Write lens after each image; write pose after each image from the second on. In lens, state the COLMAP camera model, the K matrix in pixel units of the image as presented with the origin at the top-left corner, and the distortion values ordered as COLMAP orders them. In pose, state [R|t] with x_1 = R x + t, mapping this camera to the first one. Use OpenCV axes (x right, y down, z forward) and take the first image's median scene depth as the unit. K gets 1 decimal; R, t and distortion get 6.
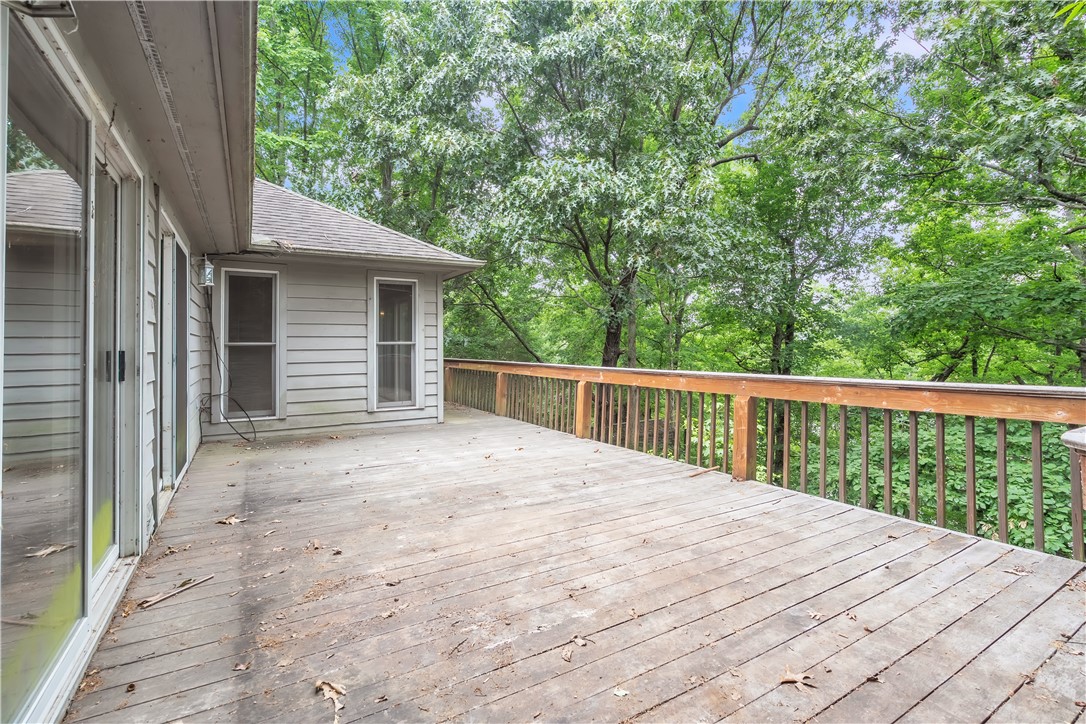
lens RADIAL K [[492.7, 0, 546.6], [0, 492.7, 363.3], [0, 0, 1]] dist [-0.002609, 0.000130]
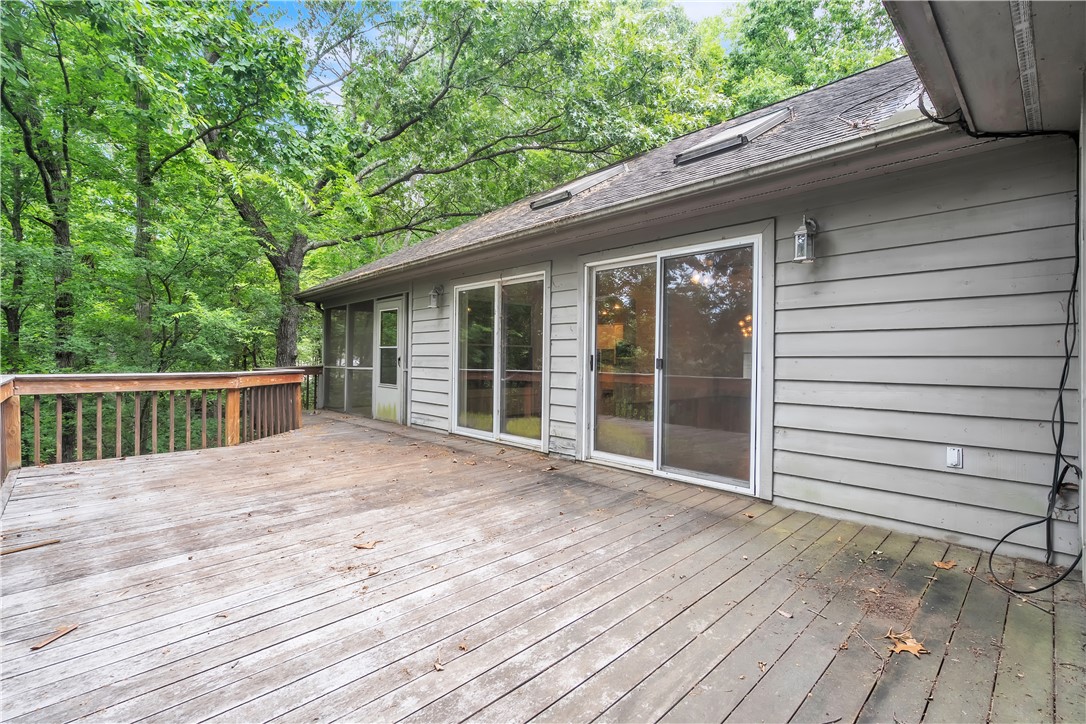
lens RADIAL K [[492.7, 0, 546.6], [0, 492.7, 363.3], [0, 0, 1]] dist [-0.002609, 0.000130]
pose [[-0.973185, 0.002013, -0.230014, -0.243280], [-0.002373, 0.999821, 0.018789, -0.032007], [0.230010, 0.018831, -0.973006, 2.104425]]
